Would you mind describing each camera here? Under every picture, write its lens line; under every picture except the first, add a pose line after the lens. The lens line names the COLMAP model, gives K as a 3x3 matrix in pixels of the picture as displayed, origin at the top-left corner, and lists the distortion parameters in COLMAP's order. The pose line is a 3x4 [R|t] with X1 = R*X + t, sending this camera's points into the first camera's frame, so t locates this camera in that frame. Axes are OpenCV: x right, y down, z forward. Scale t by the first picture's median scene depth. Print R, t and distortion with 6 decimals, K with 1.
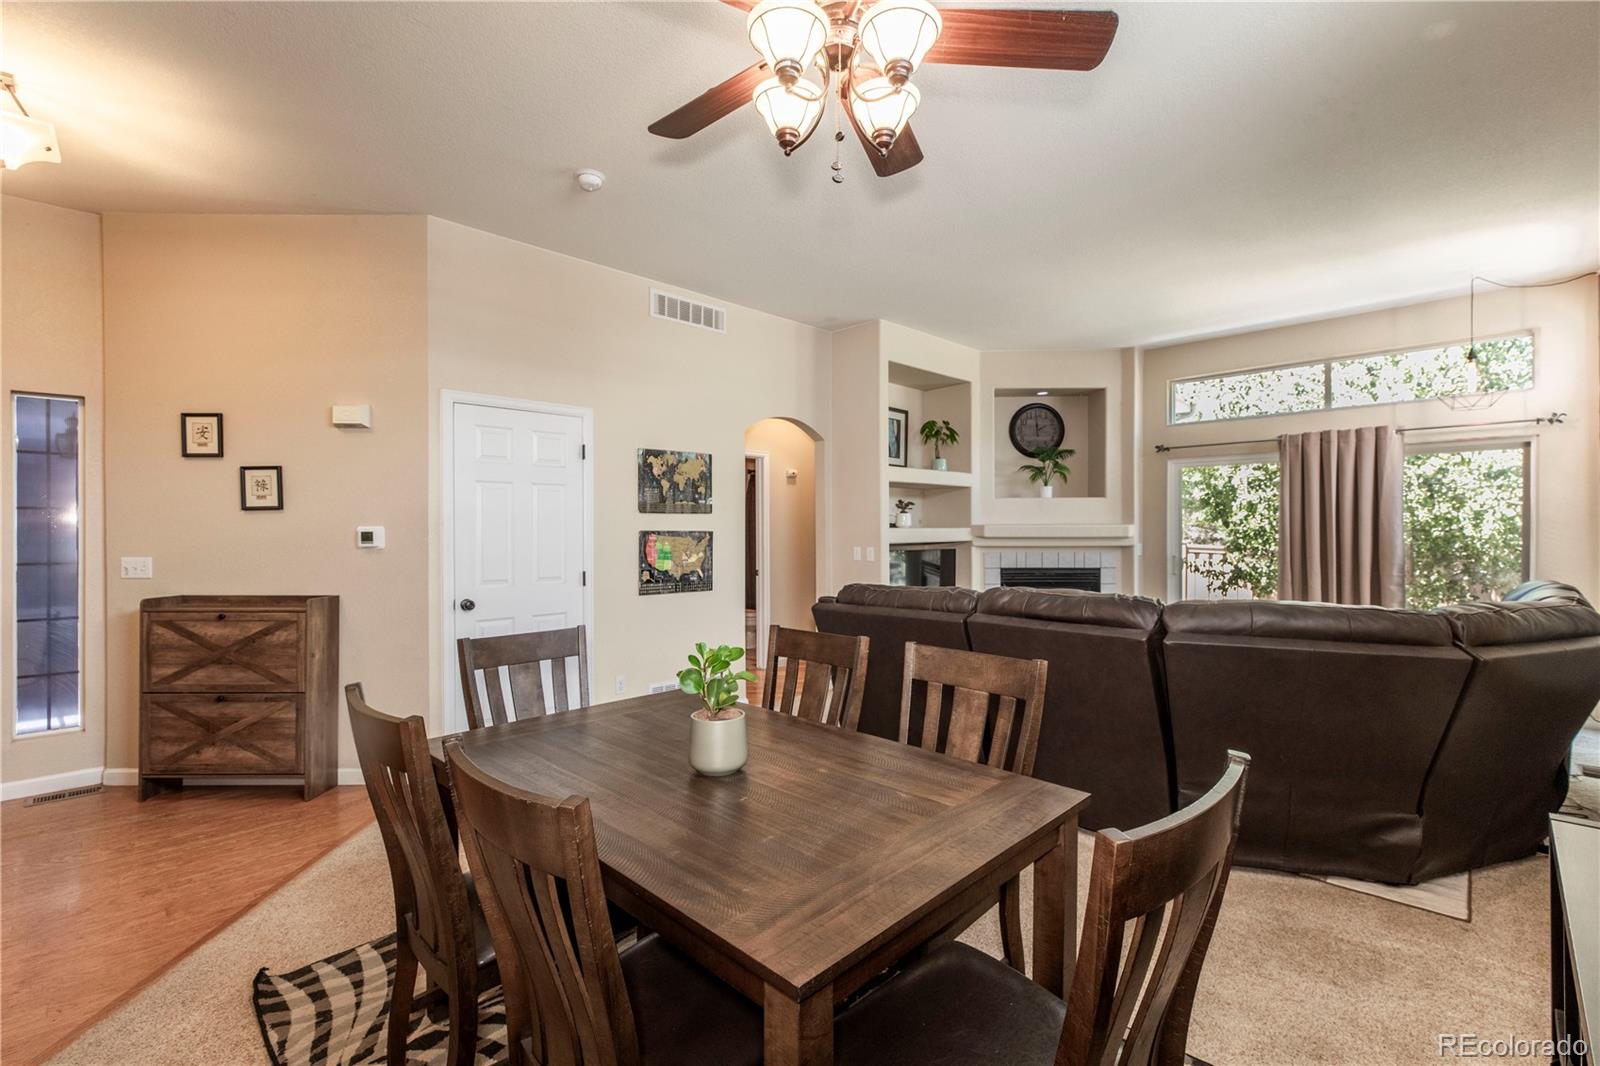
lens RADIAL K [[707.8, 0, 804.6], [0, 707.8, 532.0], [0, 0, 1]] dist [0.002990, -0.000169]
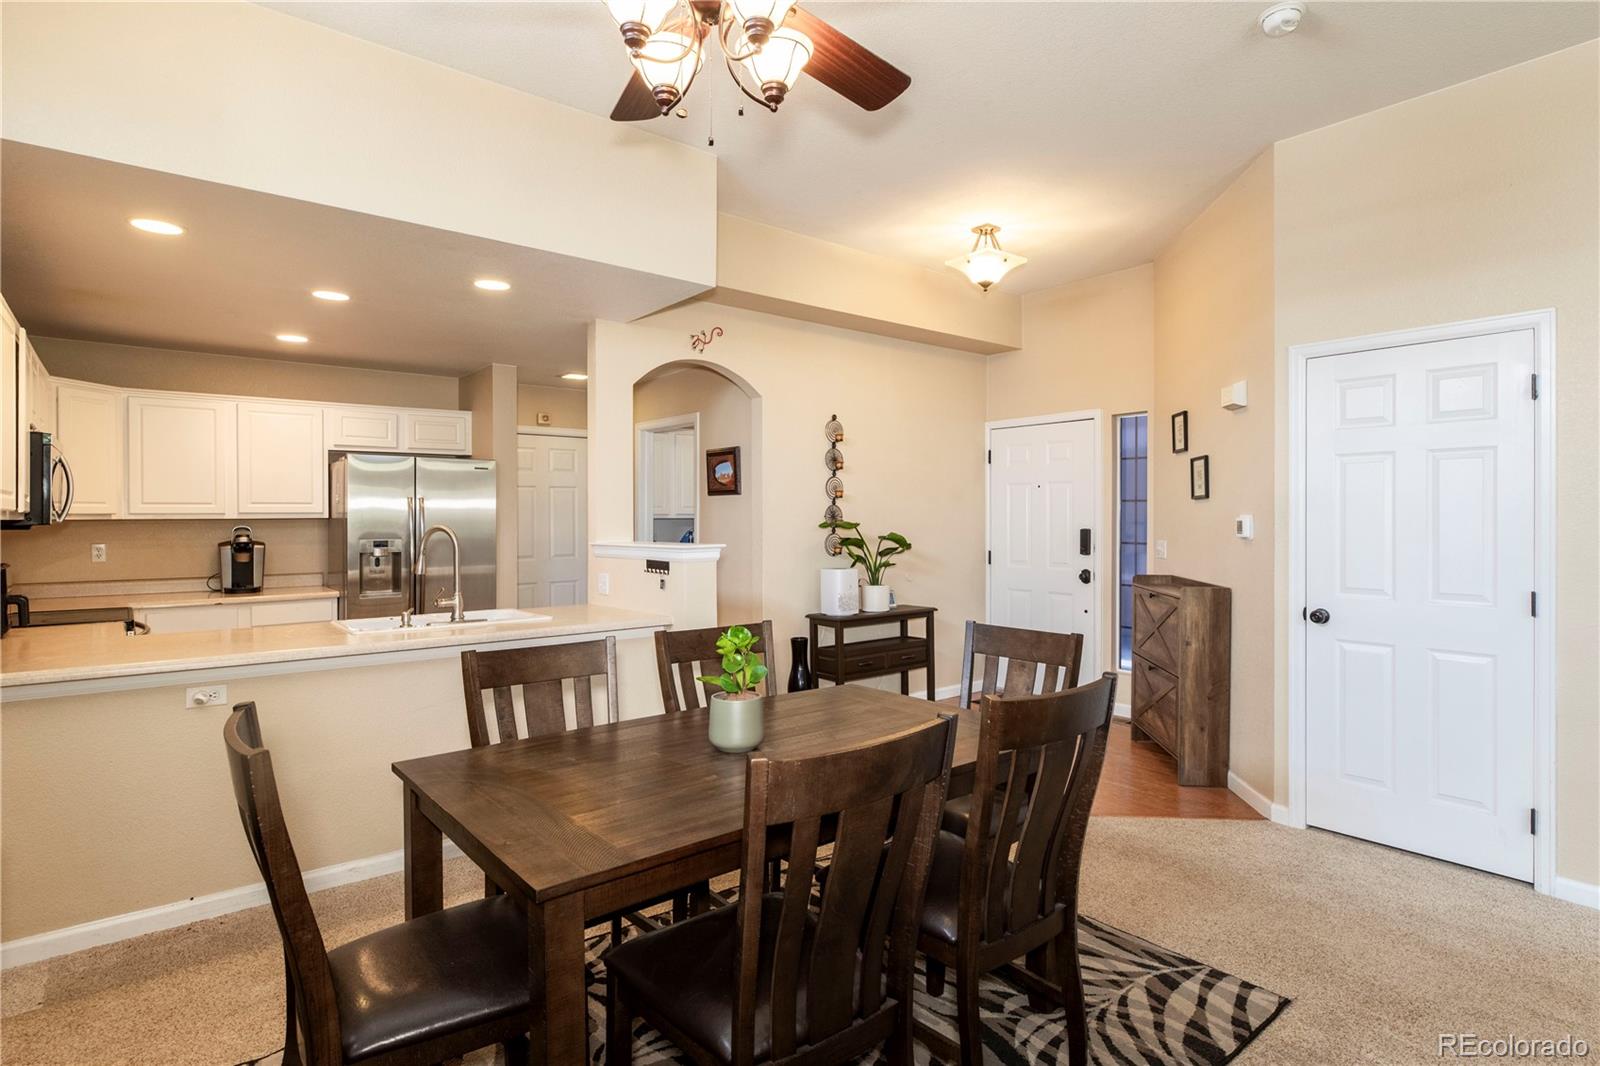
lens RADIAL K [[826.0, 0, 809.2], [0, 826.0, 518.7], [0, 0, 1]] dist [-0.002900, -0.000170]
pose [[-0.098719, 0.006732, -0.995093, 0.333814], [-0.002480, 0.999972, 0.007011, -0.006164], [0.995112, 0.003160, -0.098700, 0.372587]]
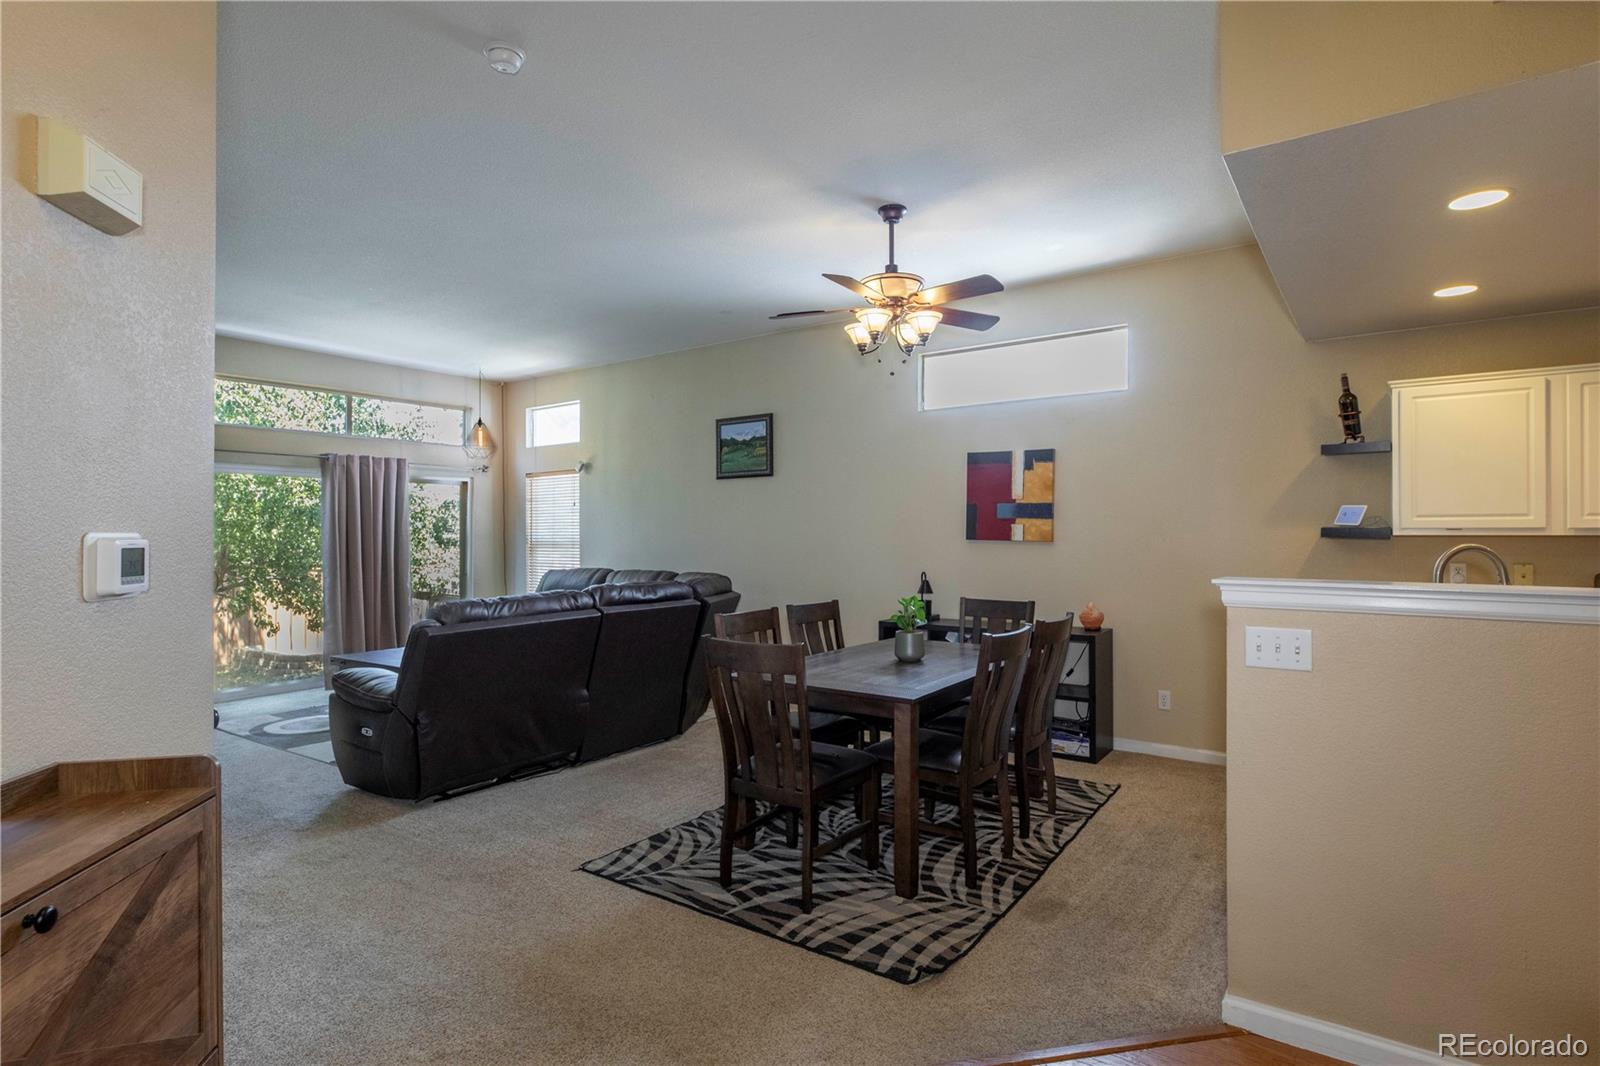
lens RADIAL K [[820.0, 0, 808.1], [0, 820.0, 532.0], [0, 0, 1]] dist [0.000674, 0.000296]
pose [[-0.164449, 0.008747, 0.986347, -0.709983], [0.006908, 0.999946, -0.007716, -0.002056], [-0.986361, 0.005545, -0.164501, 0.502640]]
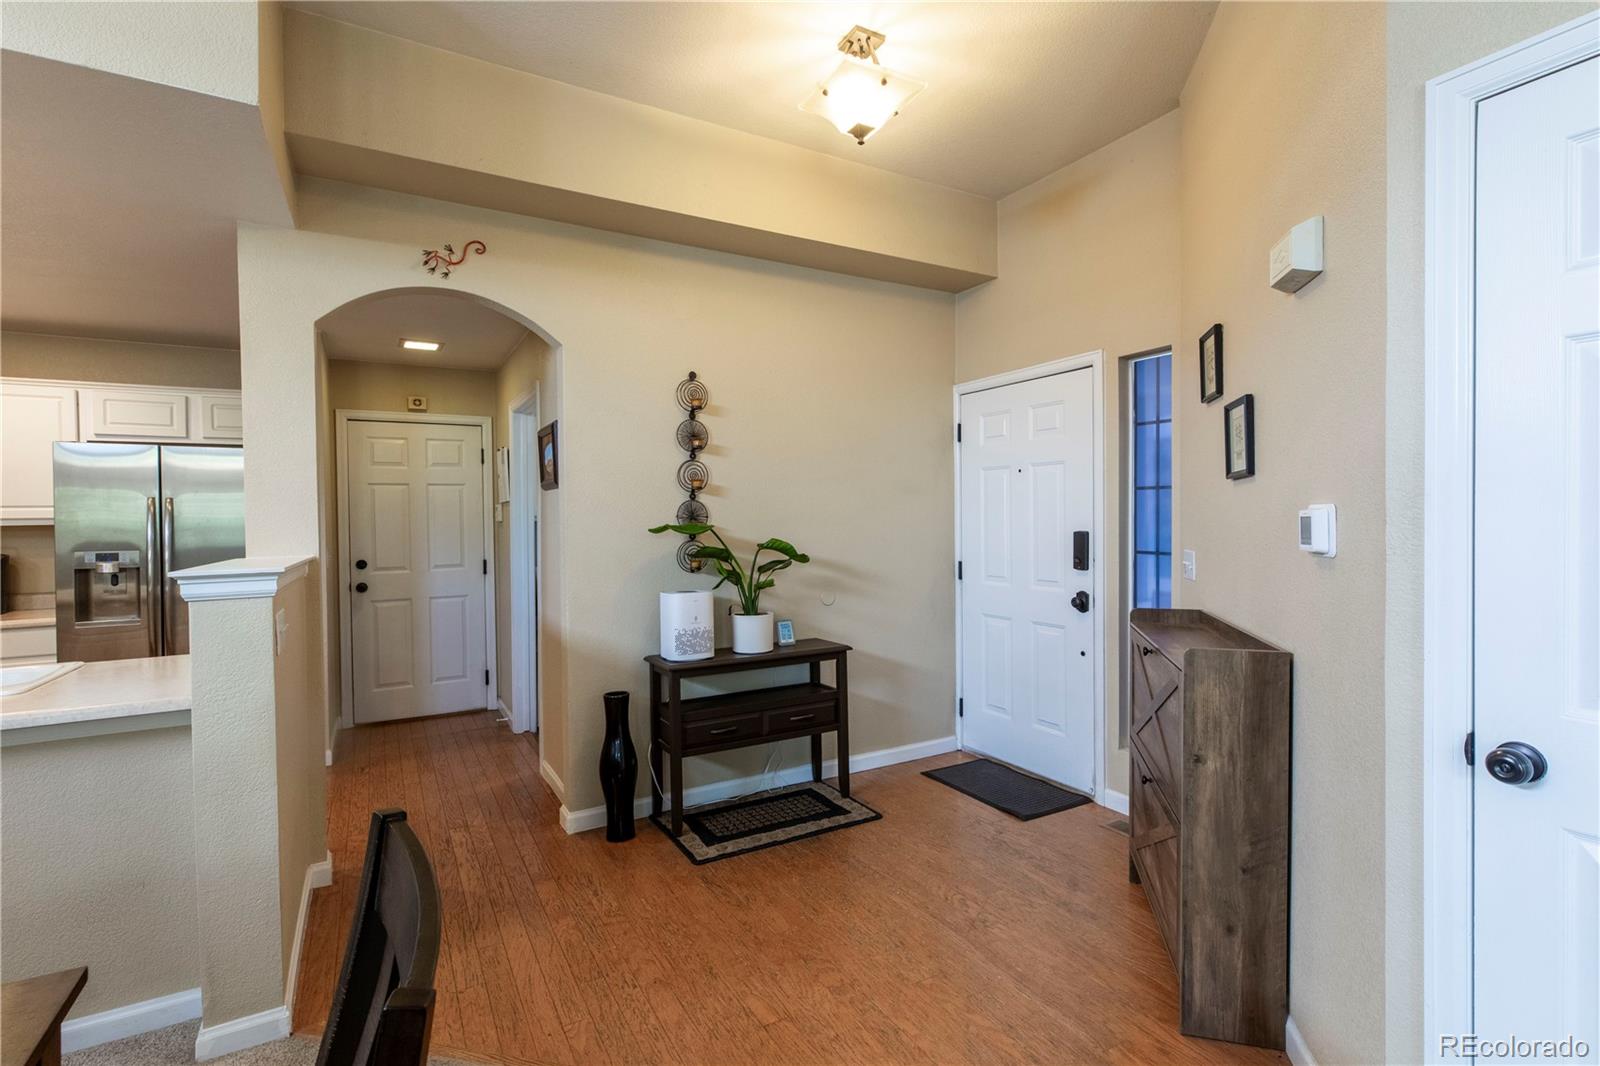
lens RADIAL K [[748.3, 0, 796.9], [0, 748.3, 529.0], [0, 0, 1]] dist [0.008140, -0.000163]
pose [[-0.263451, 0.020448, -0.964456, -0.064208], [0.007843, 0.999788, 0.019054, -0.002758], [0.964641, -0.002544, -0.263556, 0.553917]]
